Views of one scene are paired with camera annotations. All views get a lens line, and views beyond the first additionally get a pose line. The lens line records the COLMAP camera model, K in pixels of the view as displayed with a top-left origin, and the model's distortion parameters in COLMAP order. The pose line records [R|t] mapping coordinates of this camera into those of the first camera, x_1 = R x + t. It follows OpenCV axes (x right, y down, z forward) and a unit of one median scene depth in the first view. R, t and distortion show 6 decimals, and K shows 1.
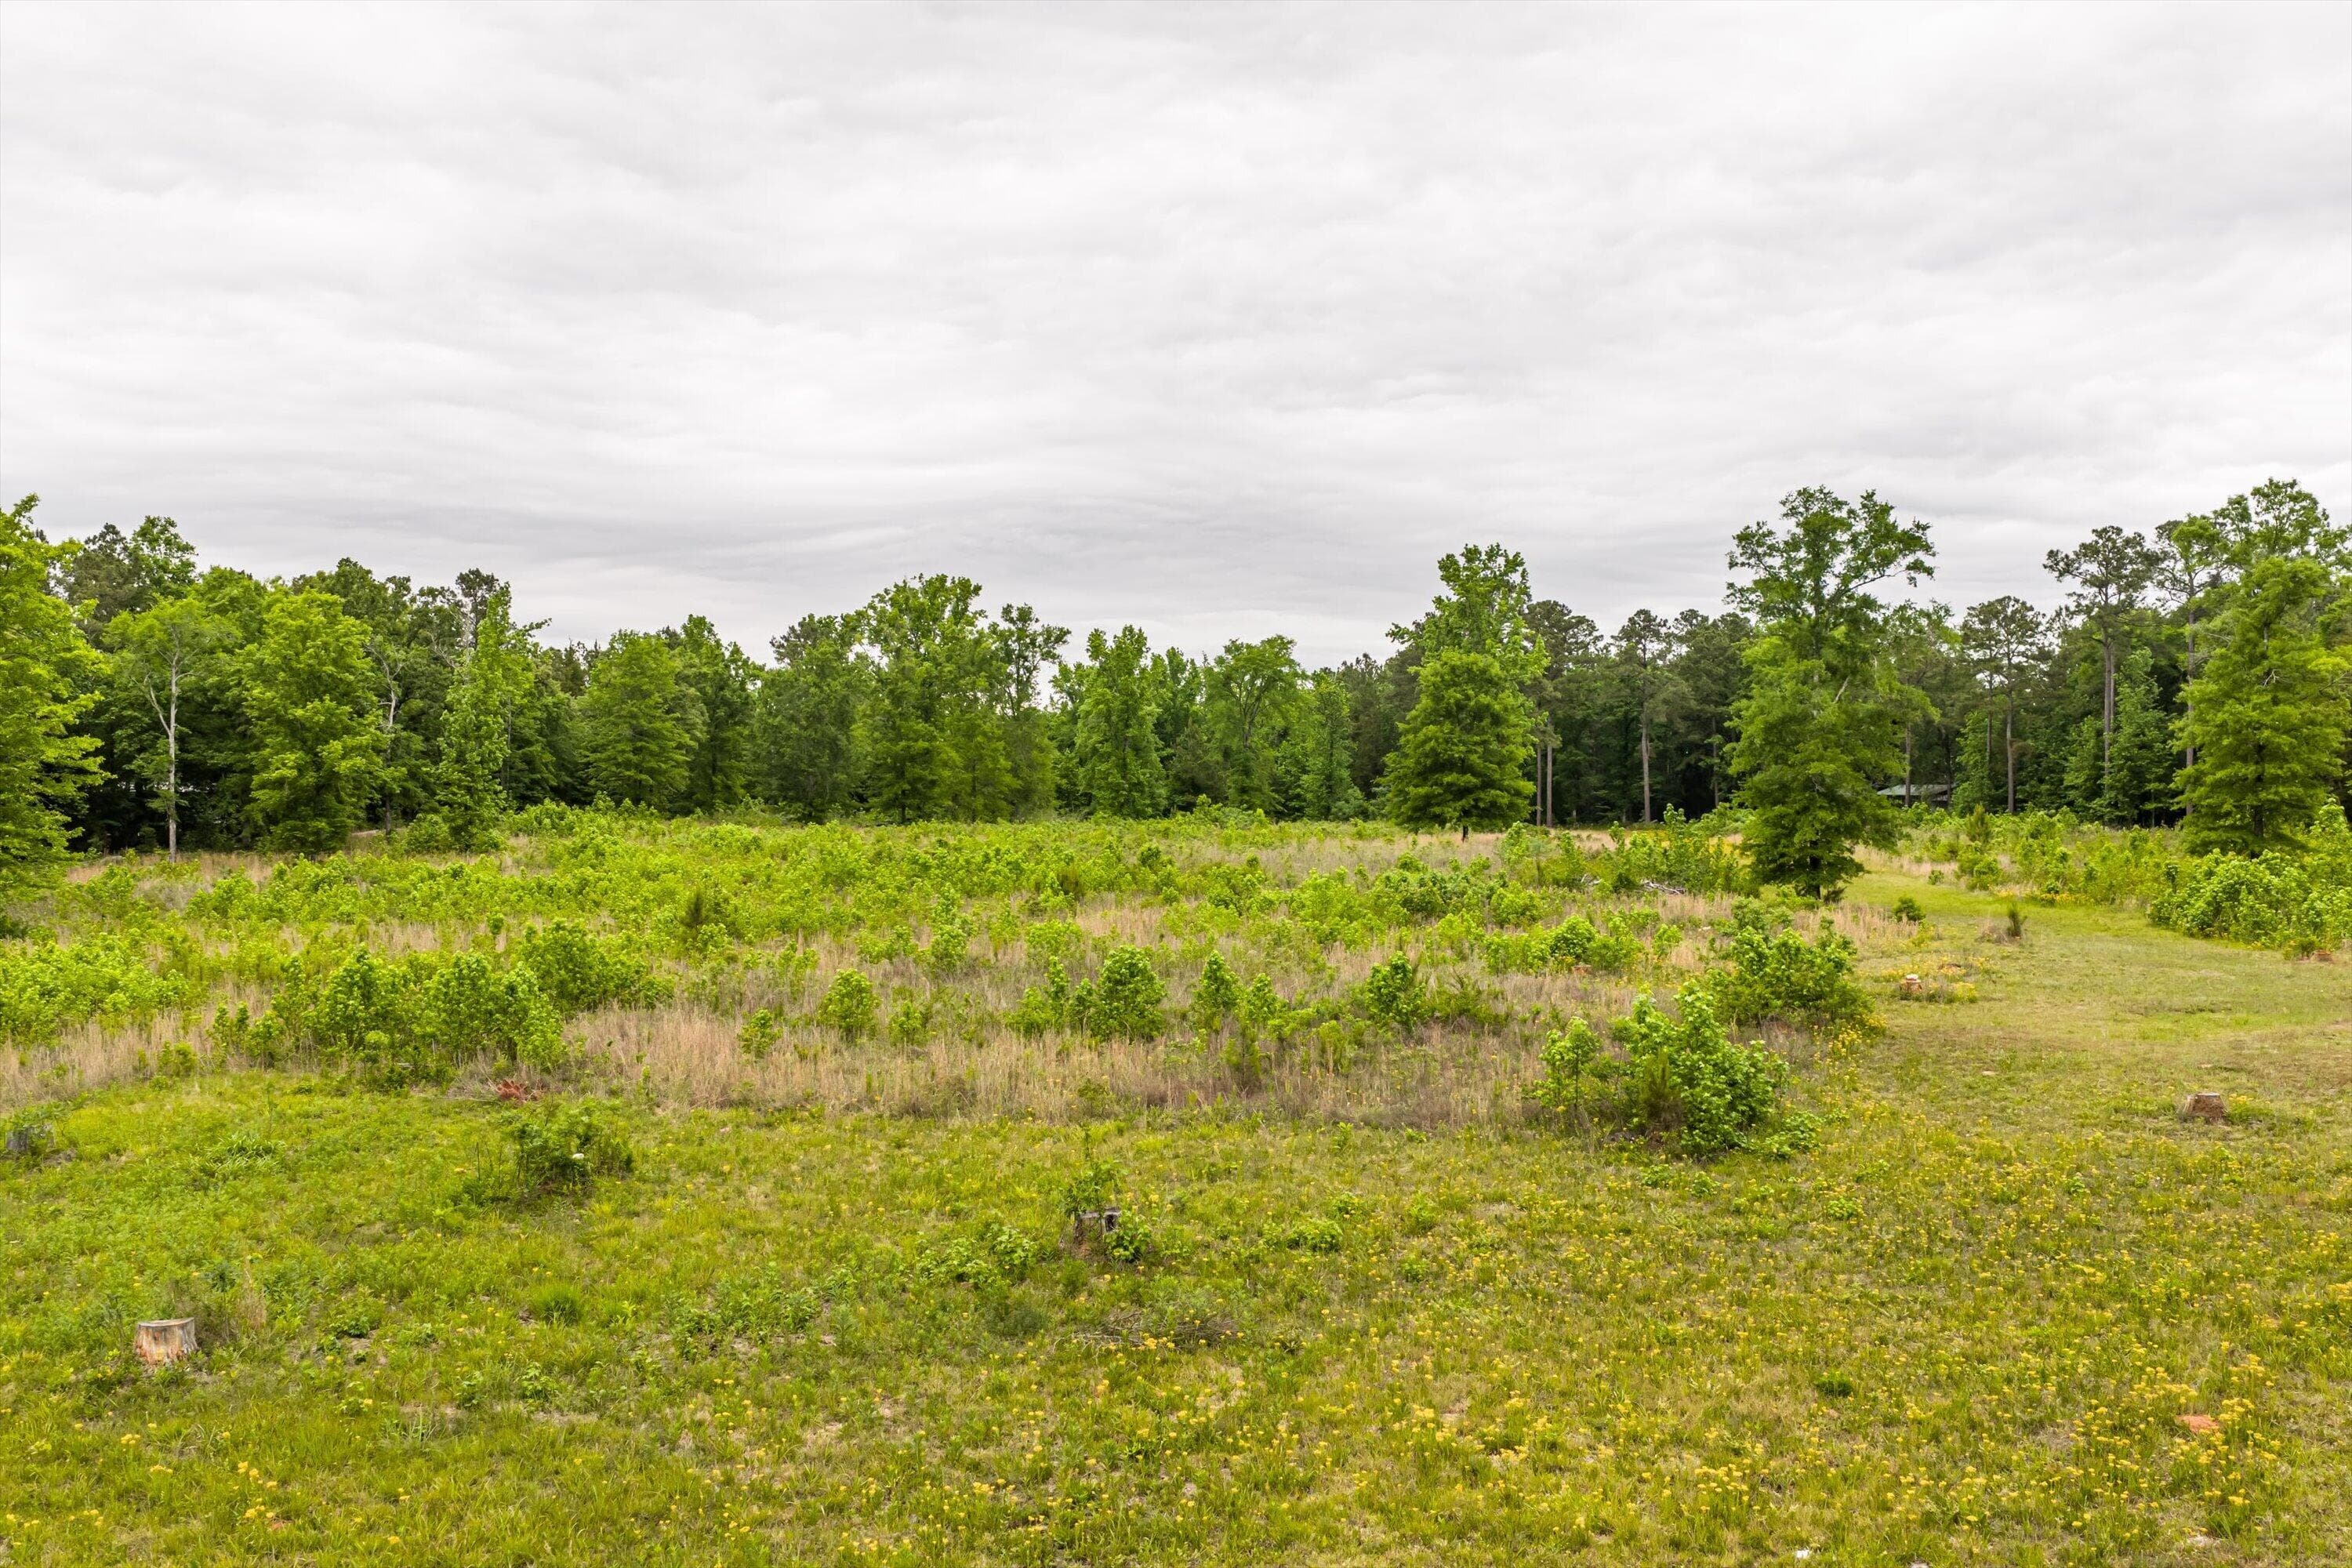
lens RADIAL K [[1946.2, 0, 1178.7], [0, 1946.2, 816.5], [0, 0, 1]] dist [0.024620, -0.042837]
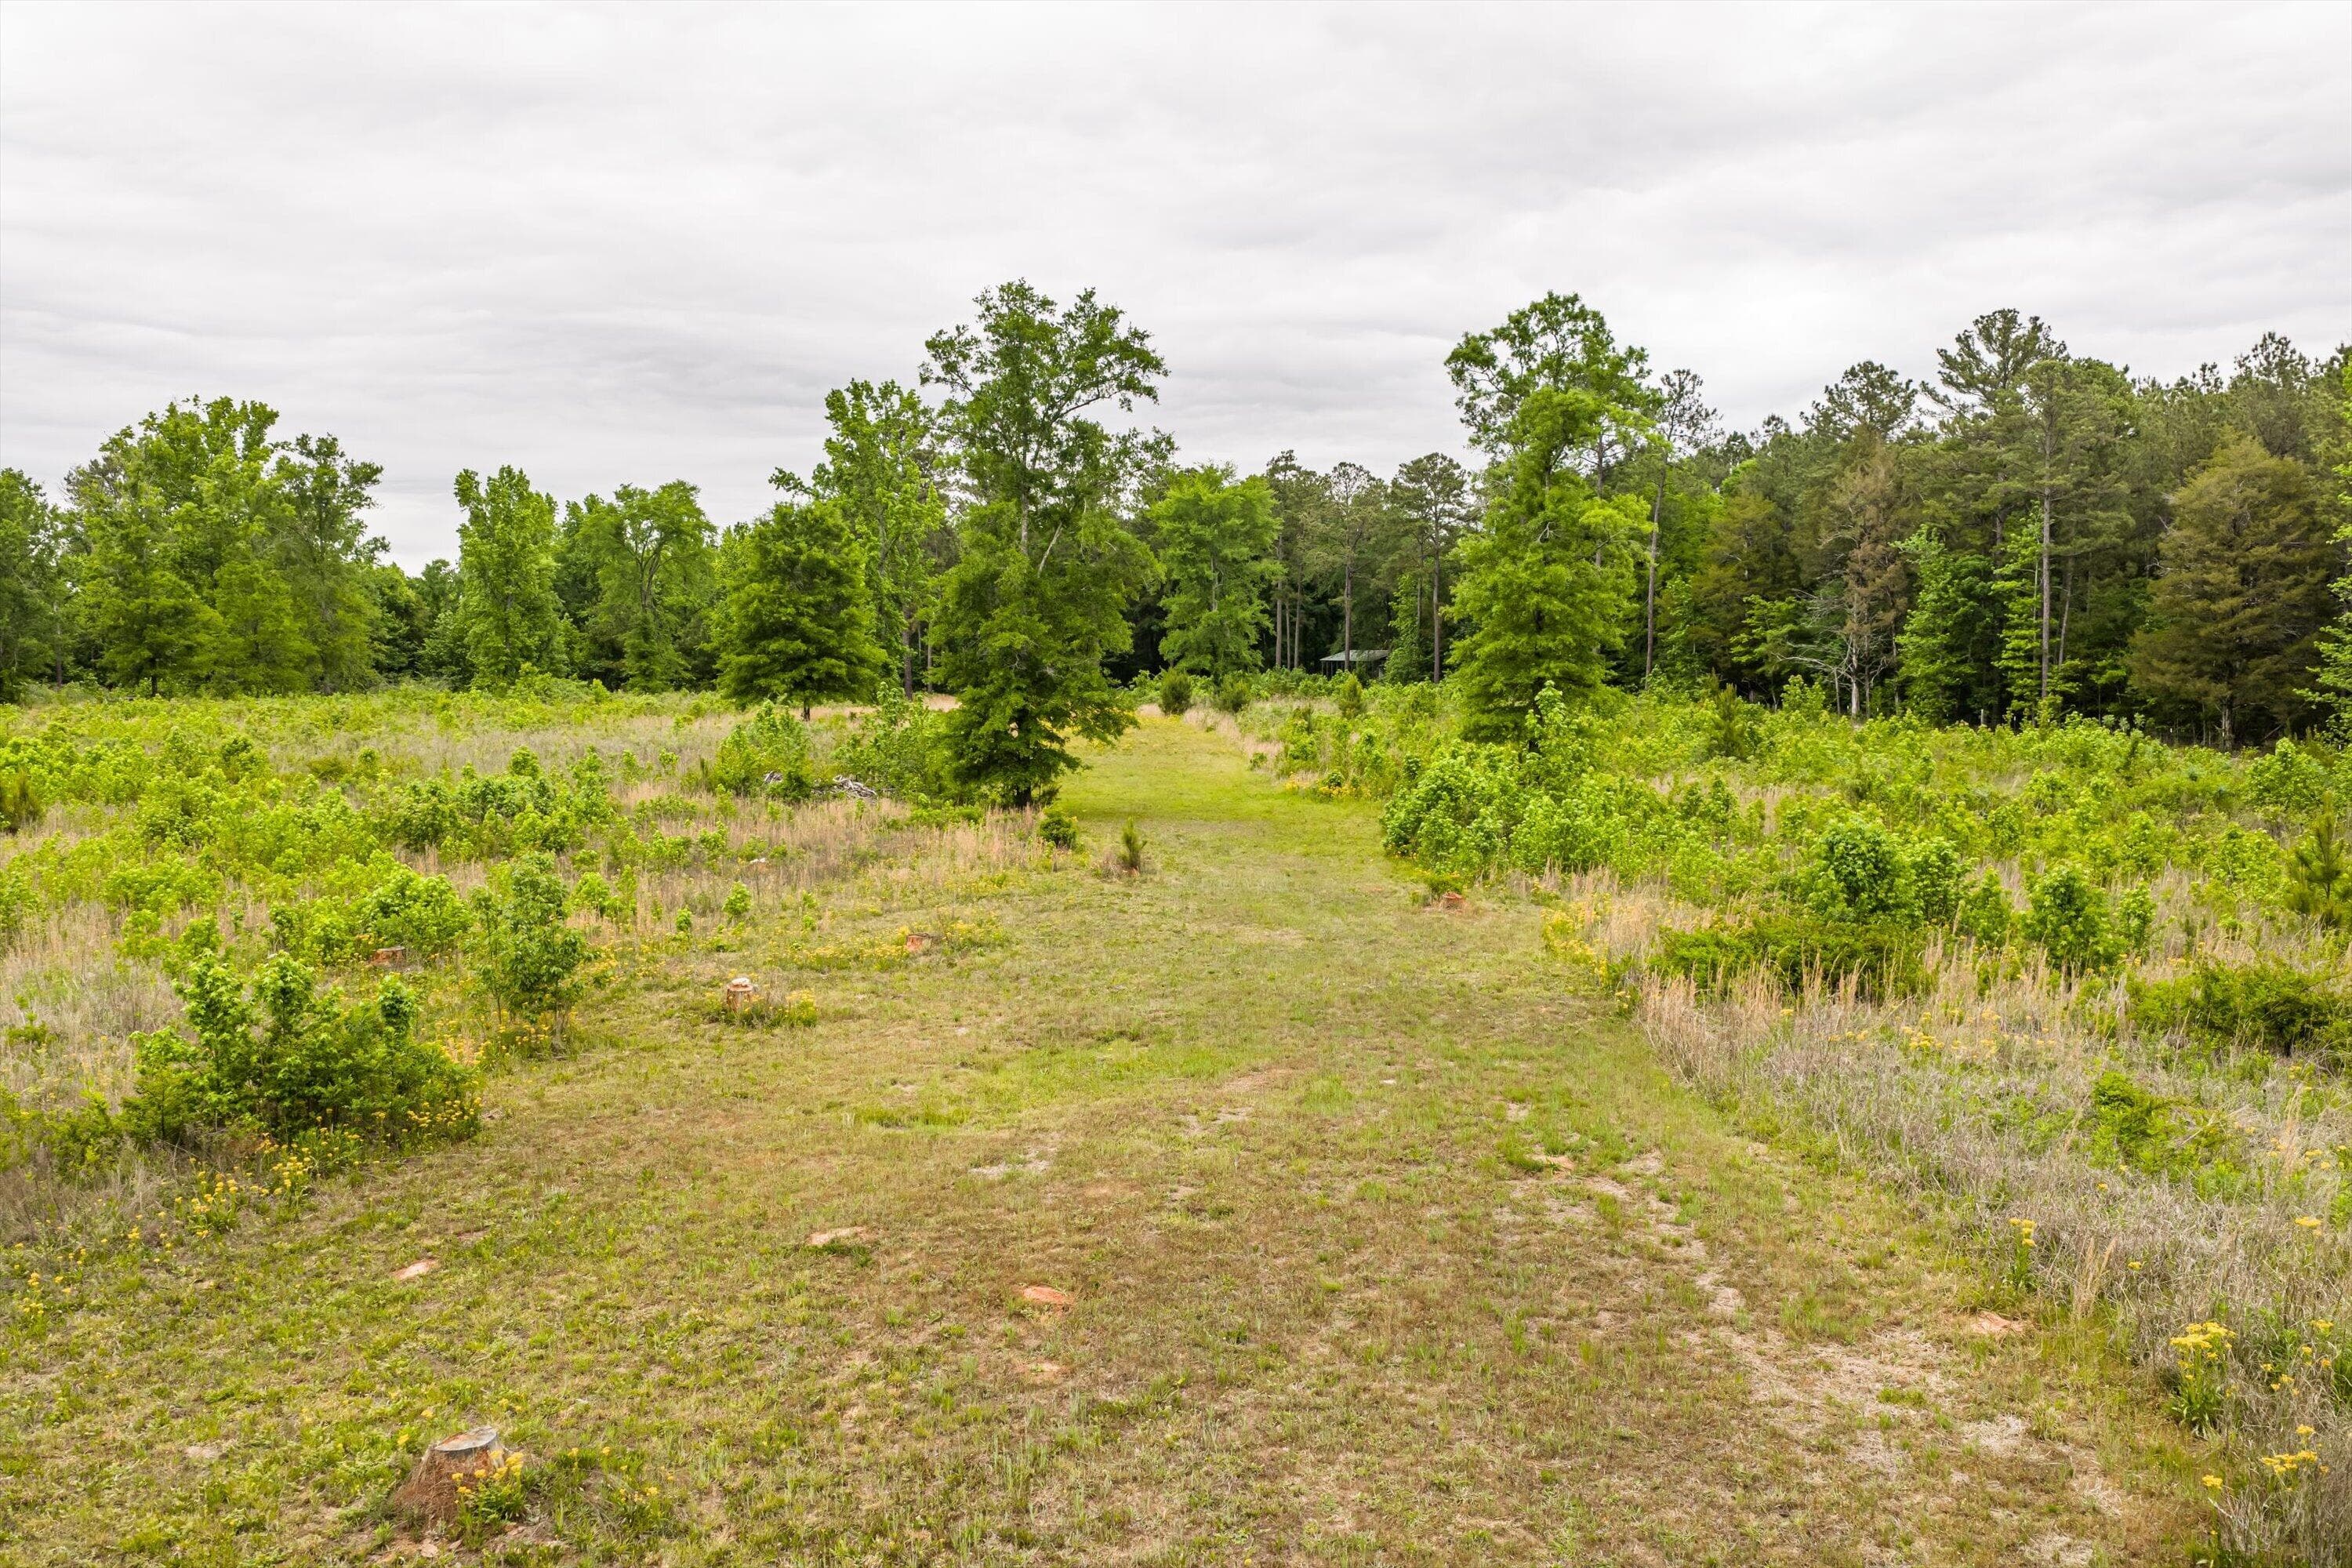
lens RADIAL K [[1946.2, 0, 1175.2], [0, 1946.2, 824.2], [0, 0, 1]] dist [0.024620, -0.042837]
pose [[0.976027, -0.019509, 0.216774, 0.120162], [0.003174, 0.997145, 0.075449, -0.005118], [-0.217627, -0.072952, 0.973302, 0.113656]]
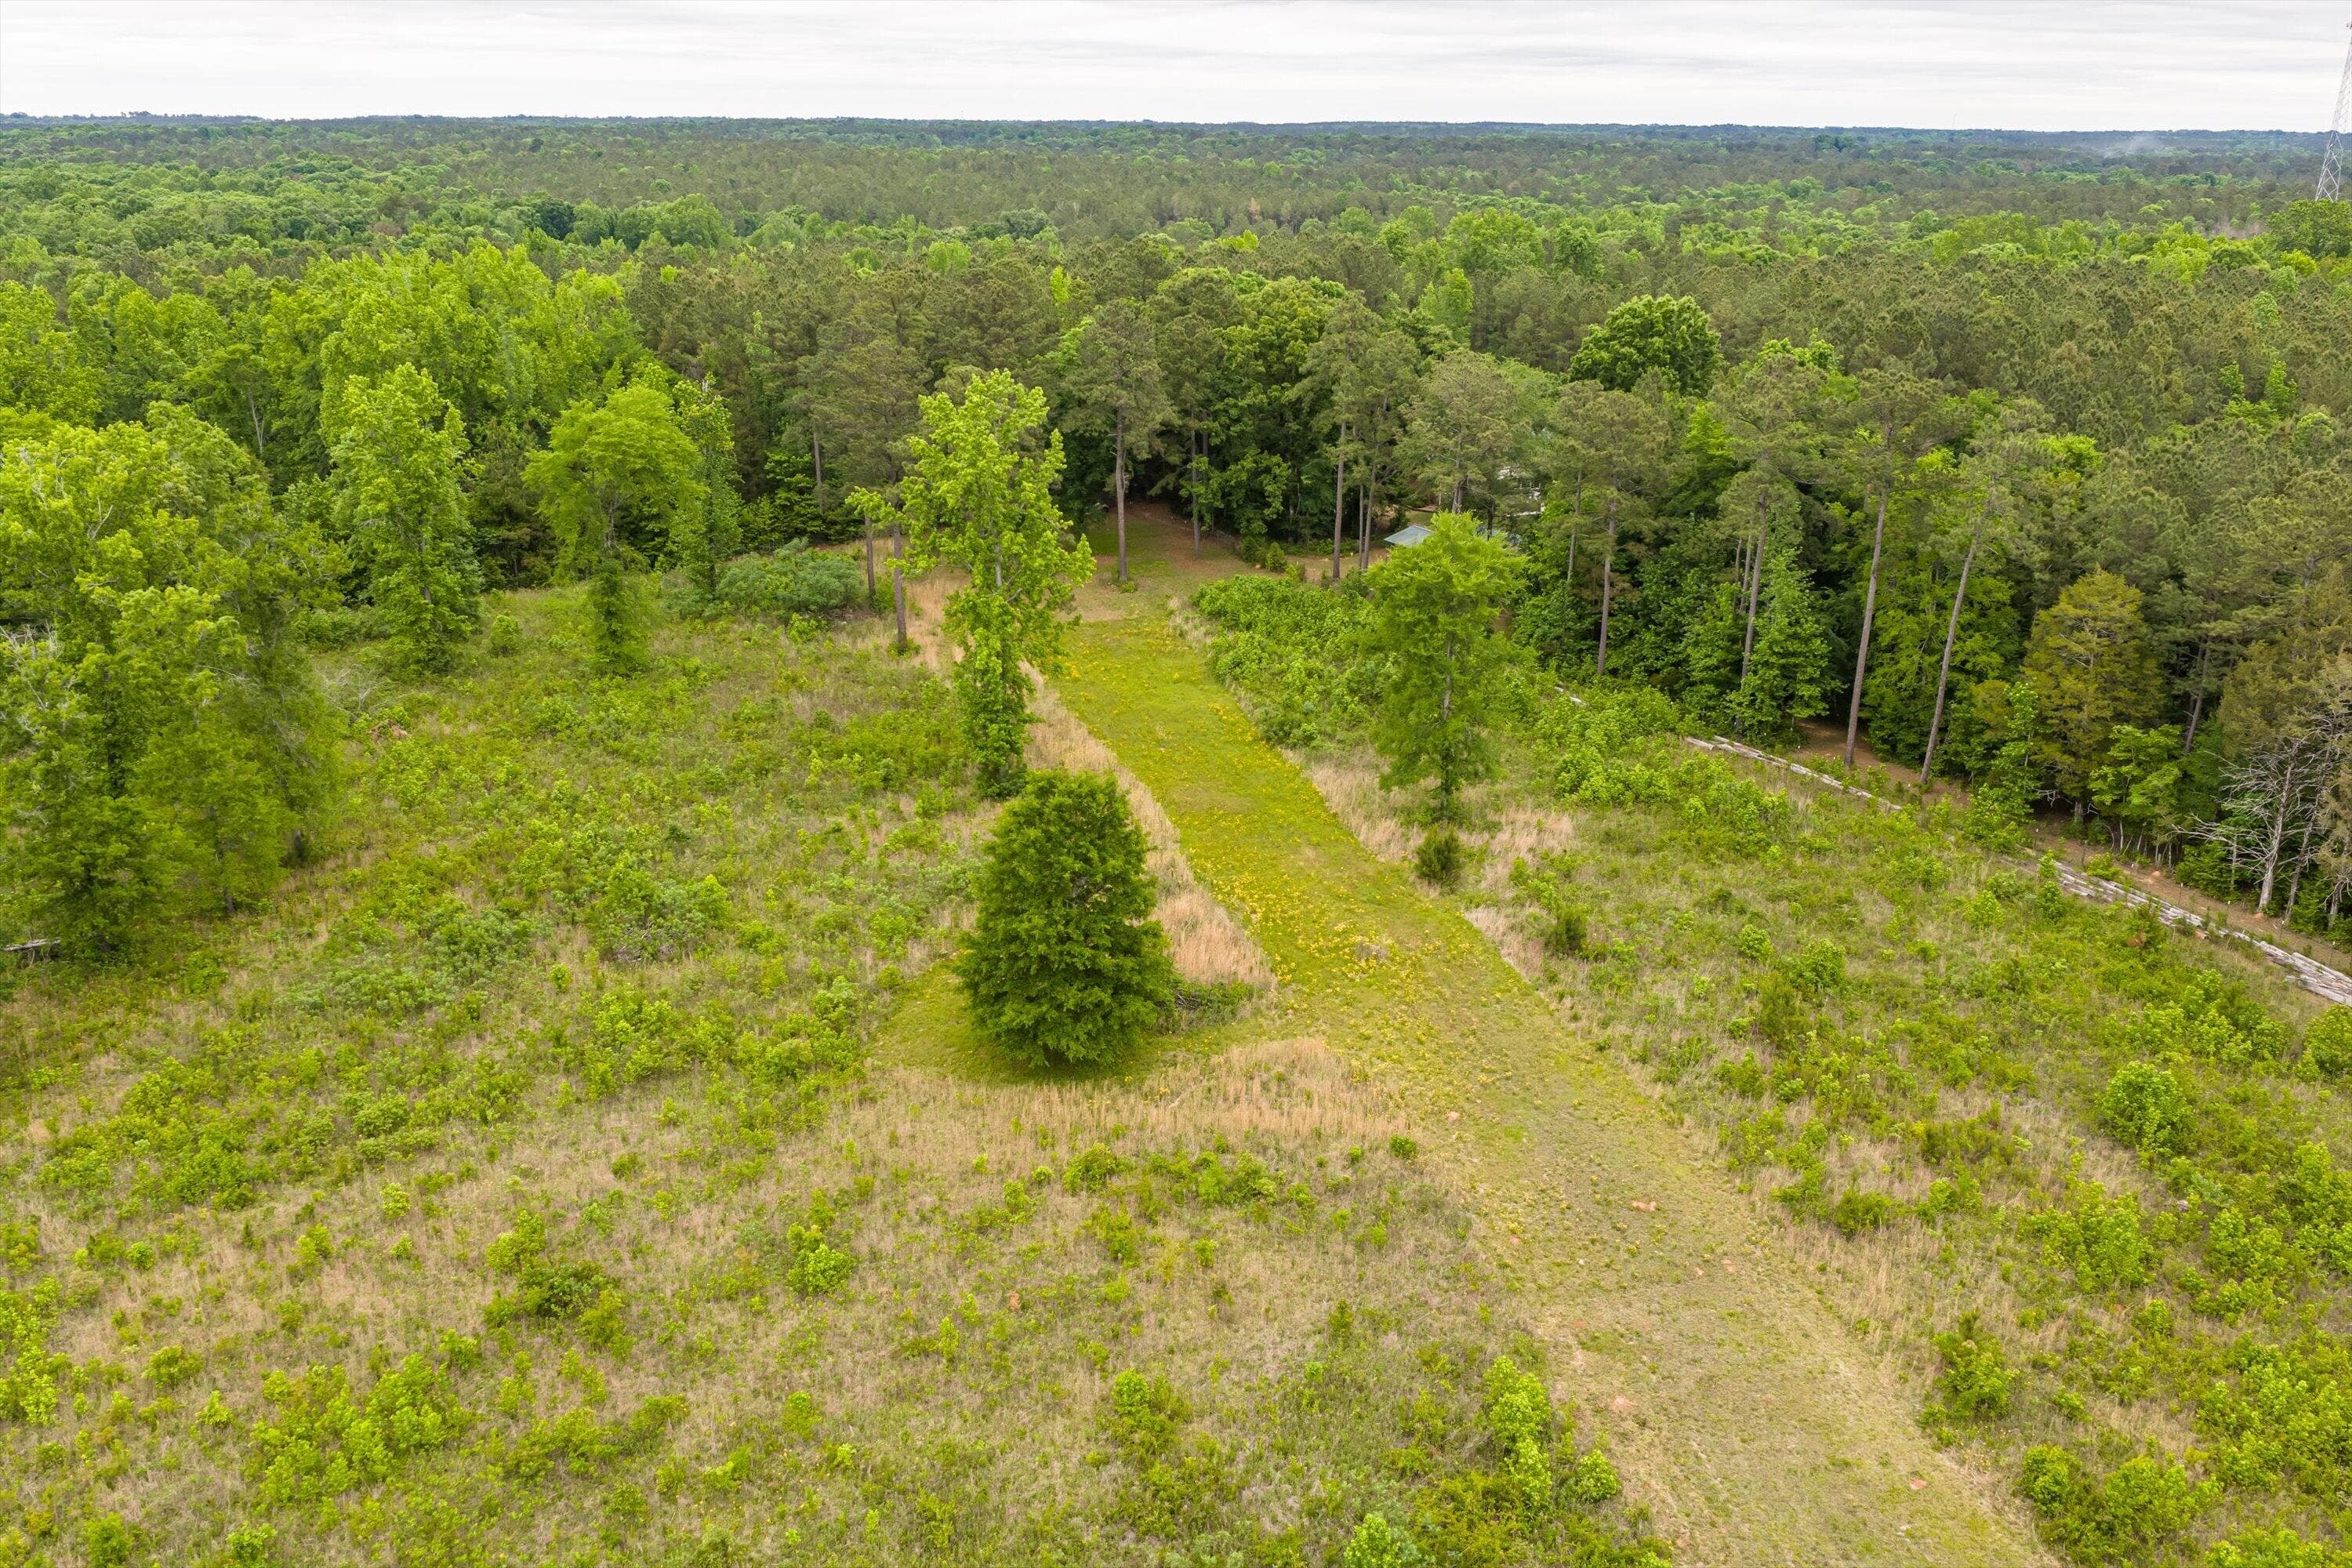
lens RADIAL K [[1946.2, 0, 1178.8], [0, 1946.2, 799.8], [0, 0, 1]] dist [0.024620, -0.042837]
pose [[0.933085, -0.112290, 0.341679, -0.037945], [-0.004015, 0.946701, 0.322089, -0.281824], [-0.359635, -0.301908, 0.882901, 0.430272]]
